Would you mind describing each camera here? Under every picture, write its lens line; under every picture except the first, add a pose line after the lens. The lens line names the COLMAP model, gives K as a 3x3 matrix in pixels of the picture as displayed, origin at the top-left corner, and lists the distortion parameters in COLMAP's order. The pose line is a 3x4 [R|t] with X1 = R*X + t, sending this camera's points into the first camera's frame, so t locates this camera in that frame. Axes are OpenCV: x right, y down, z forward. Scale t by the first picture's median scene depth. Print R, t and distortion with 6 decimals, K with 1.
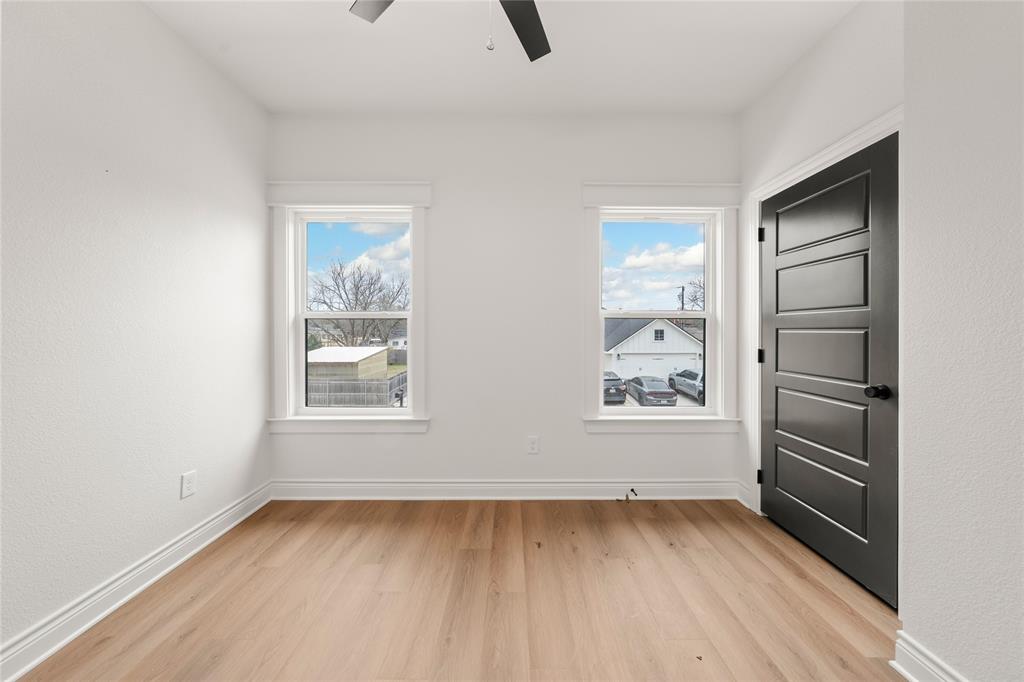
lens RADIAL K [[345.1, 0, 512.0], [0, 345.1, 341.0], [0, 0, 1]] dist [0.000062, -0.000009]
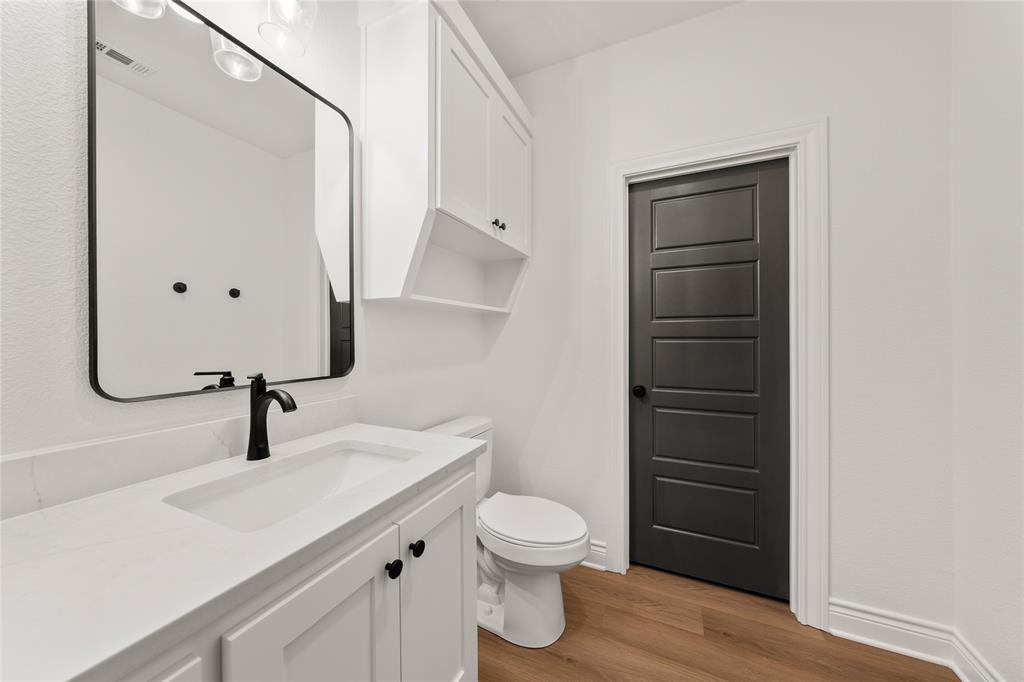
lens RADIAL K [[356.7, 0, 512.0], [0, 356.7, 341.0], [0, 0, 1]] dist [-0.001224, -0.000053]
pose [[0.422981, -0.000634, 0.906138, -0.194961], [0.018649, 0.999794, -0.008005, -0.027879], [-0.905947, 0.020285, 0.422906, 1.000562]]
